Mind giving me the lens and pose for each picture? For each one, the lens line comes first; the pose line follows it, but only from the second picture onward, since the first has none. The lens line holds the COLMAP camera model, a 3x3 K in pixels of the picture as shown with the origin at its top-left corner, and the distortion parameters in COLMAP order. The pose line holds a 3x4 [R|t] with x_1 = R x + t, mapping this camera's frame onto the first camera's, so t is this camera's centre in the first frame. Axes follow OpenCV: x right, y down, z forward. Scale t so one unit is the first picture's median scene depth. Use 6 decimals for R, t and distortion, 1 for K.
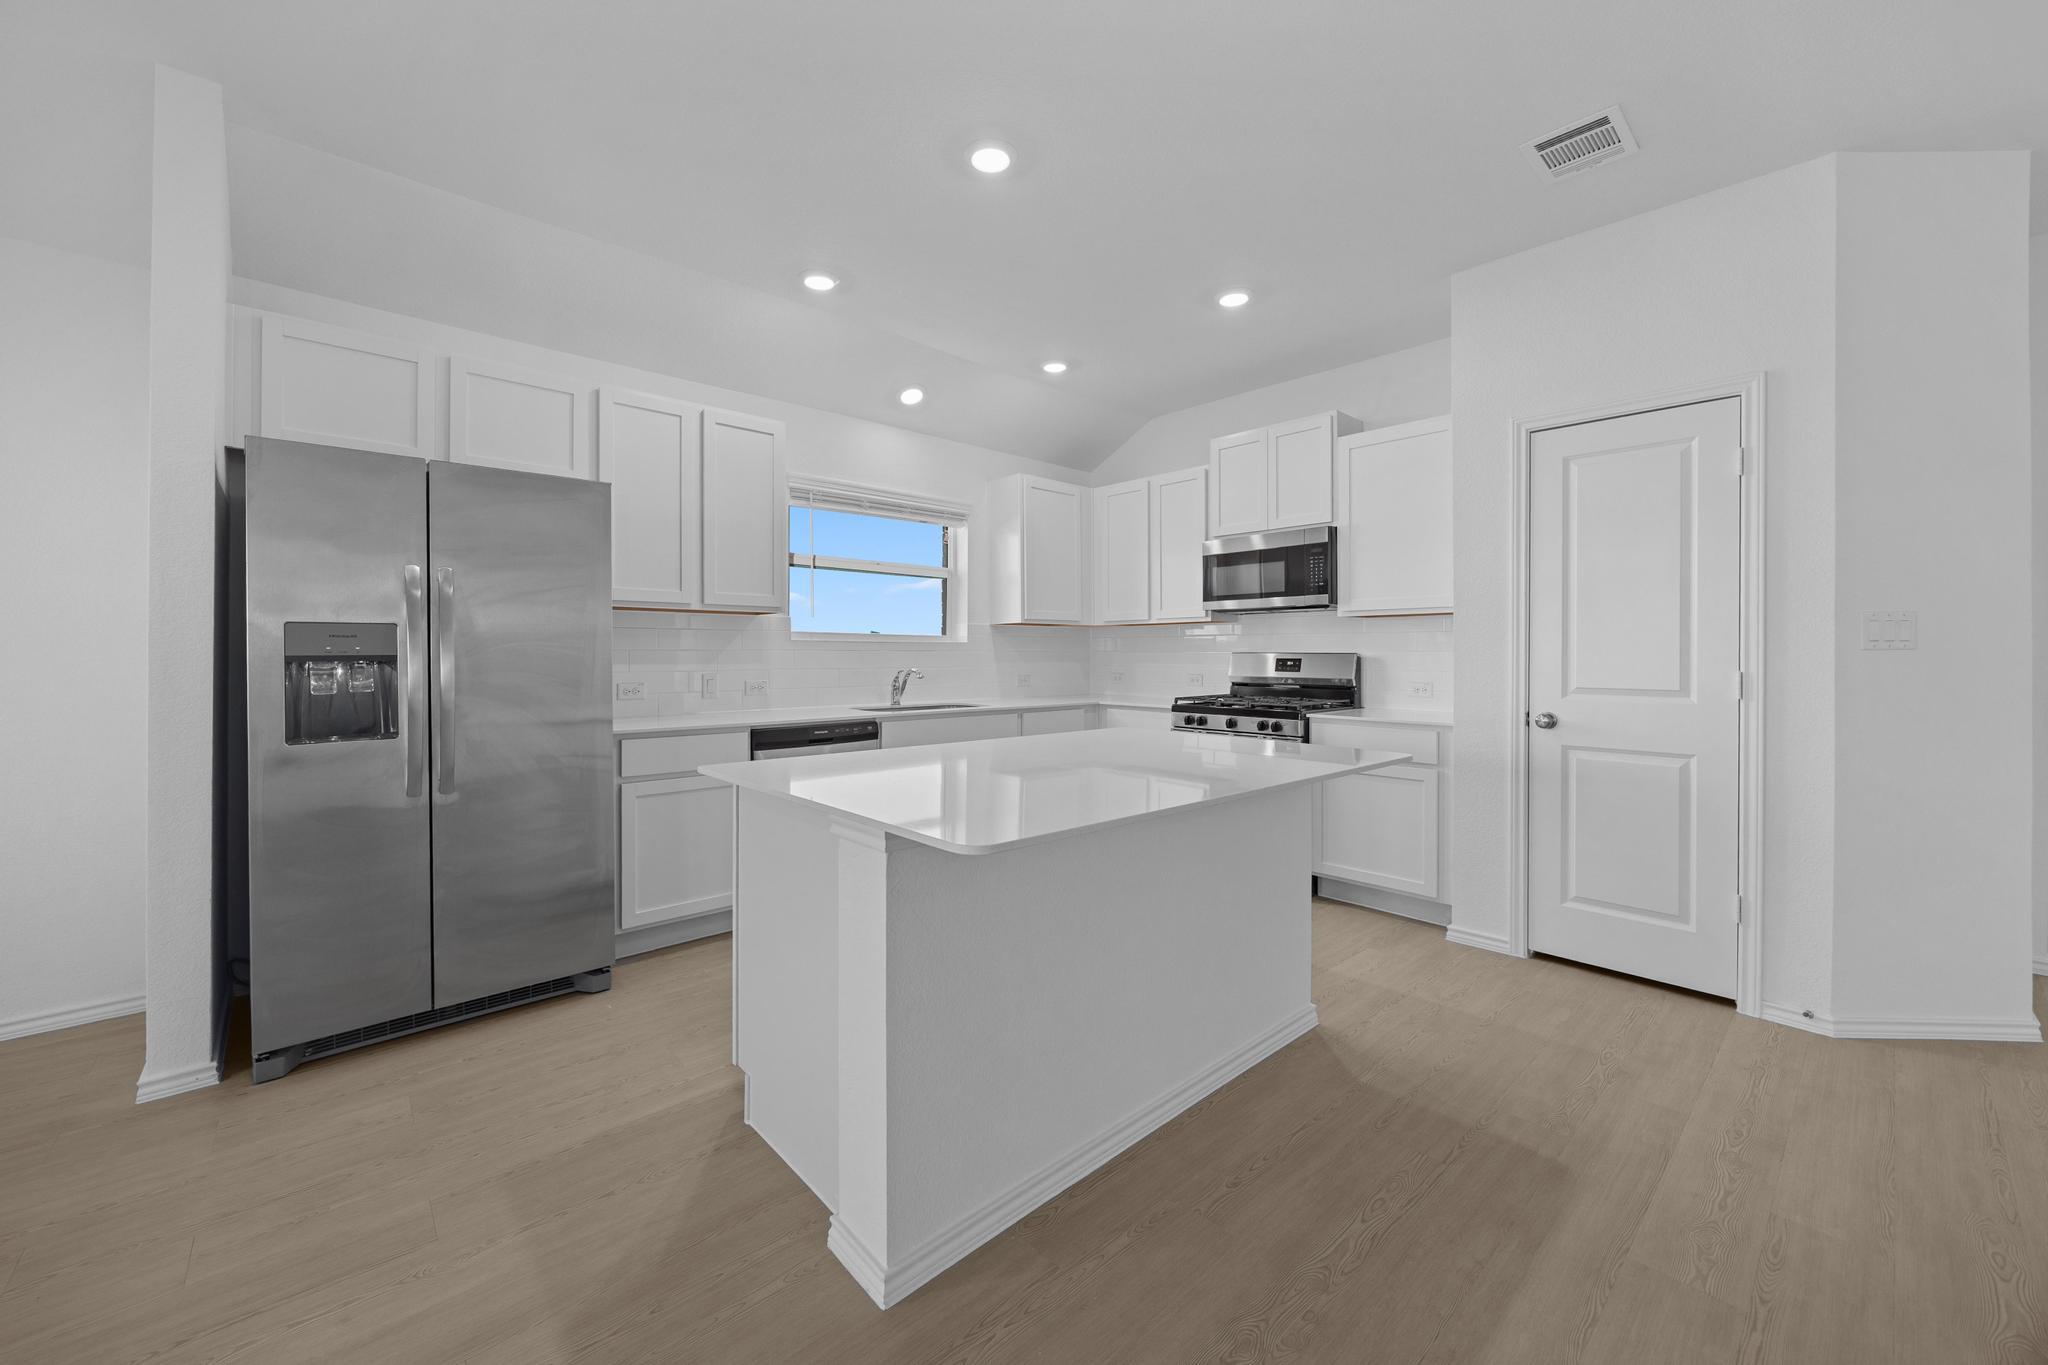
lens RADIAL K [[784.7, 0, 1025.3], [0, 784.7, 661.8], [0, 0, 1]] dist [-0.001952, -0.000236]
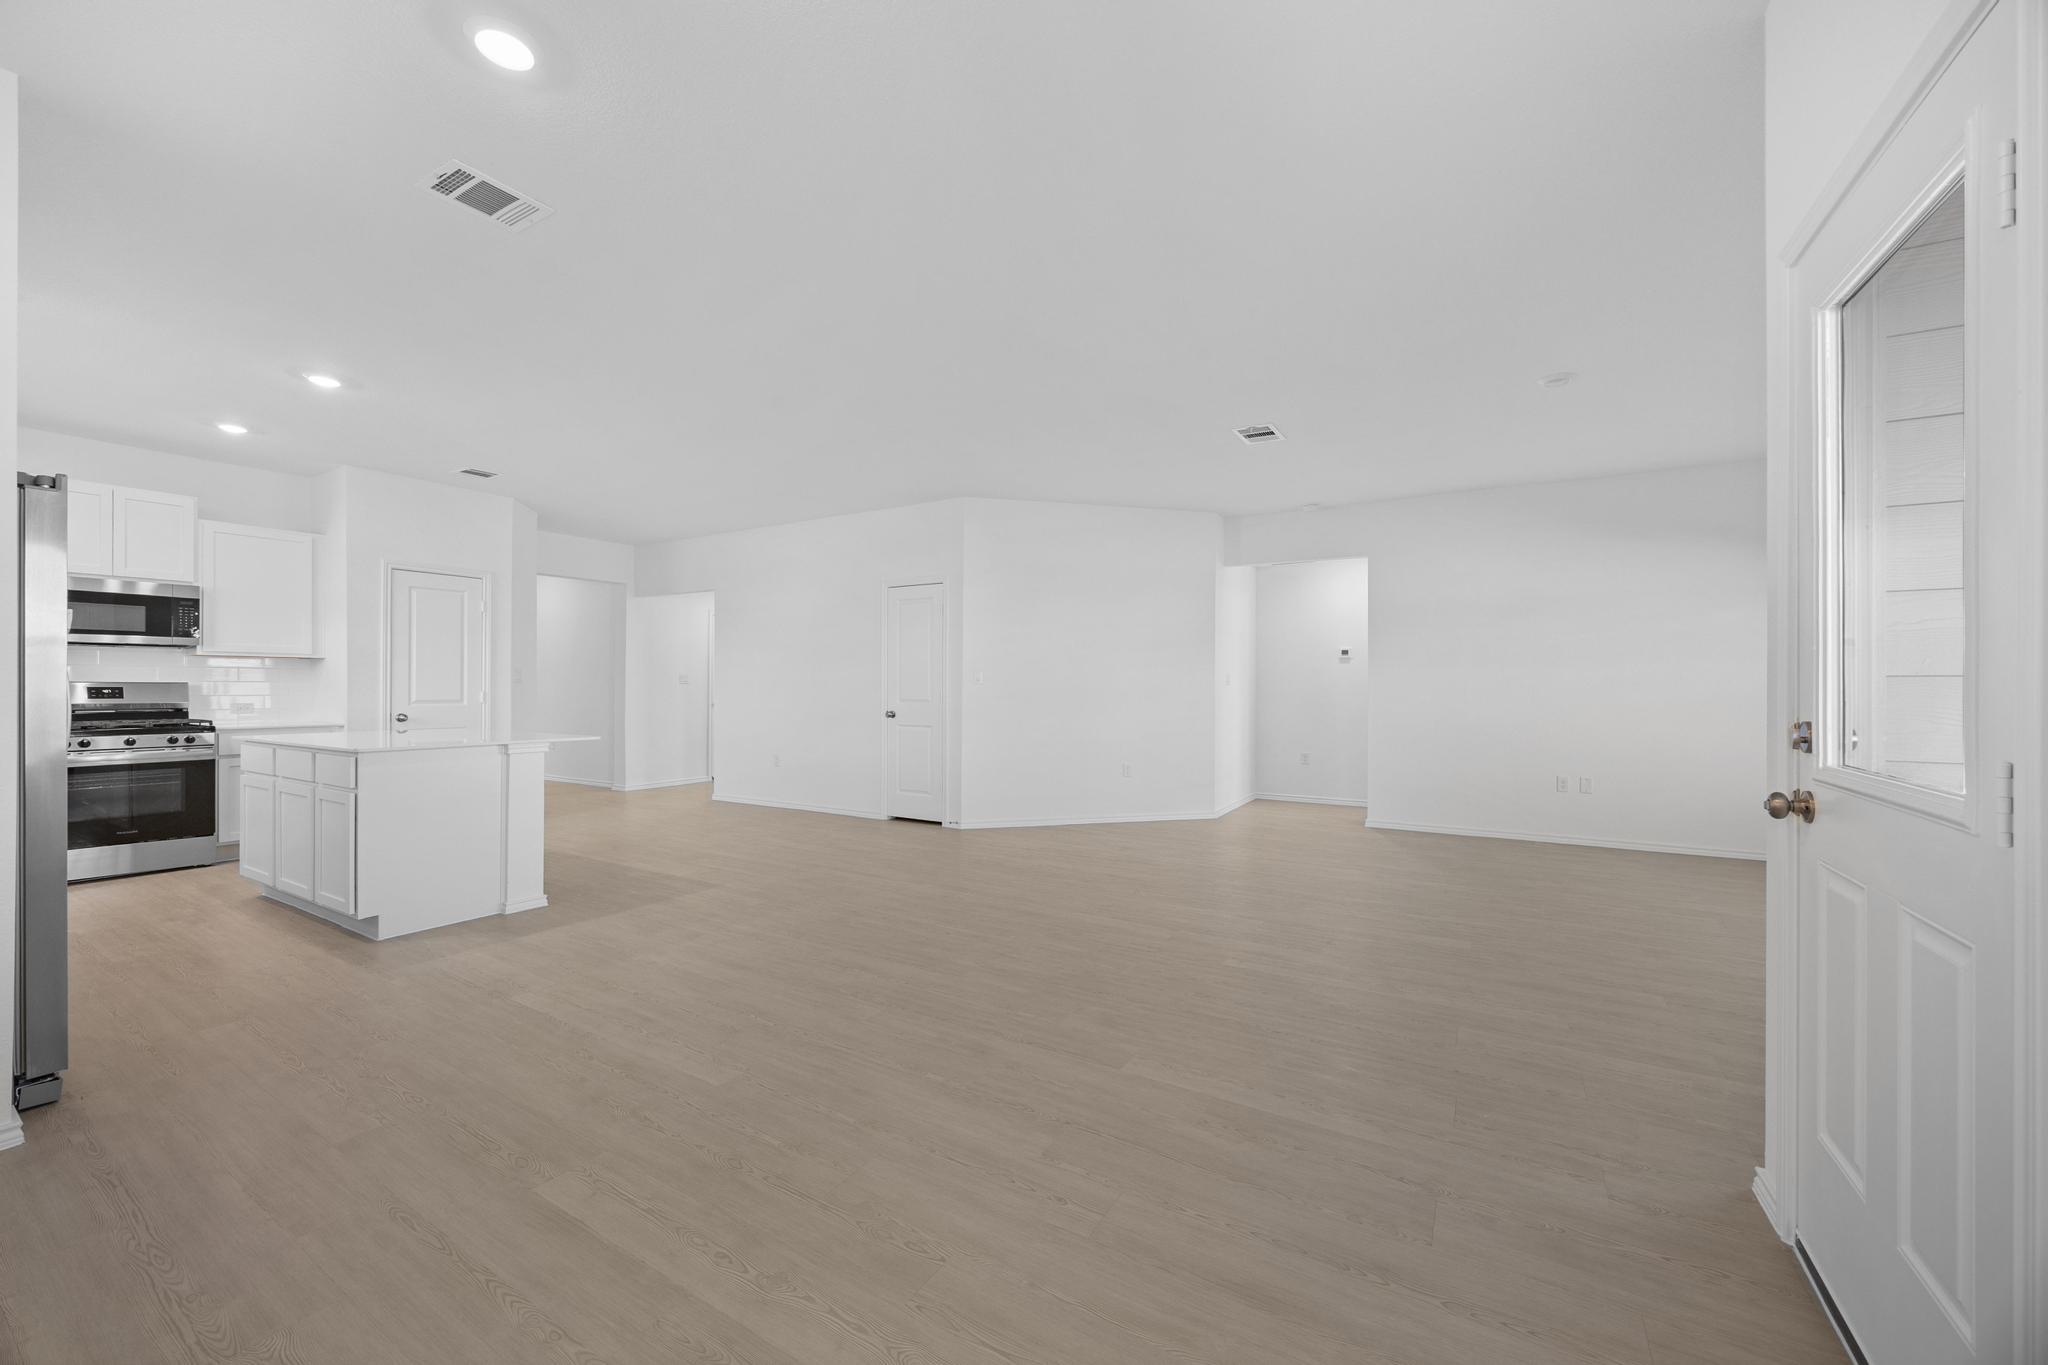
lens RADIAL K [[775.9, 0, 1024.0], [0, 775.9, 682.5], [0, 0, 1]] dist [-0.000201, -0.000005]
pose [[-0.285099, 0.003030, 0.958493, -1.367235], [0.005237, 0.999985, -0.001604, -0.001753], [-0.958484, 0.004562, -0.285111, 0.043436]]
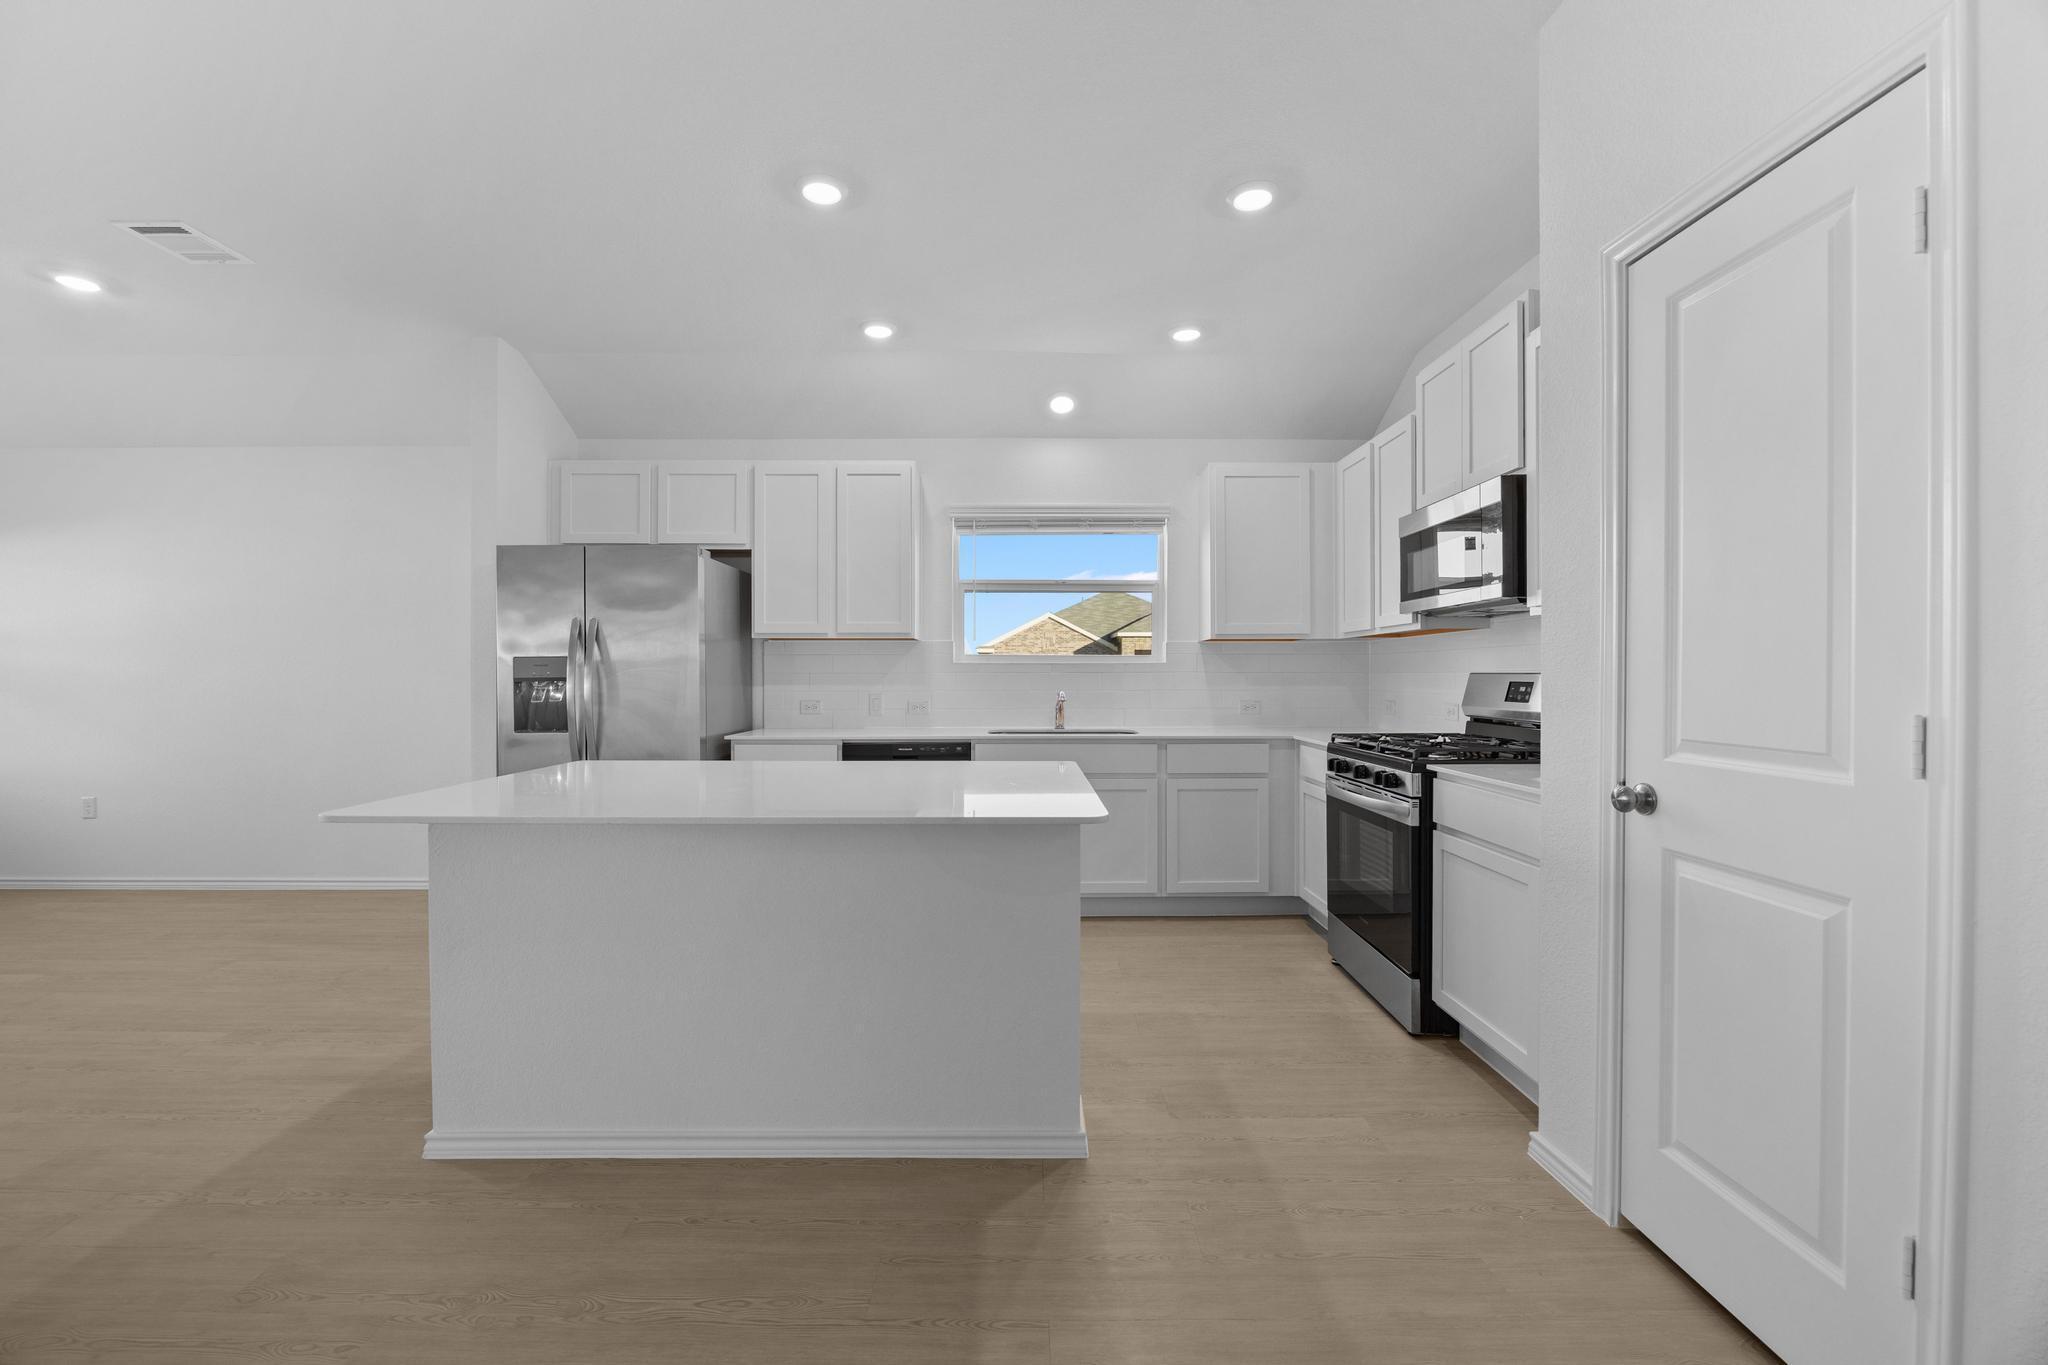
lens RADIAL K [[858.1, 0, 1024.0], [0, 858.1, 682.5], [0, 0, 1]] dist [-0.011590, 0.000167]
pose [[0.739889, 0.003294, -0.672721, 0.613716], [-0.004548, 0.999990, -0.000106, -0.001757], [0.672714, 0.003138, 0.739896, 0.235432]]
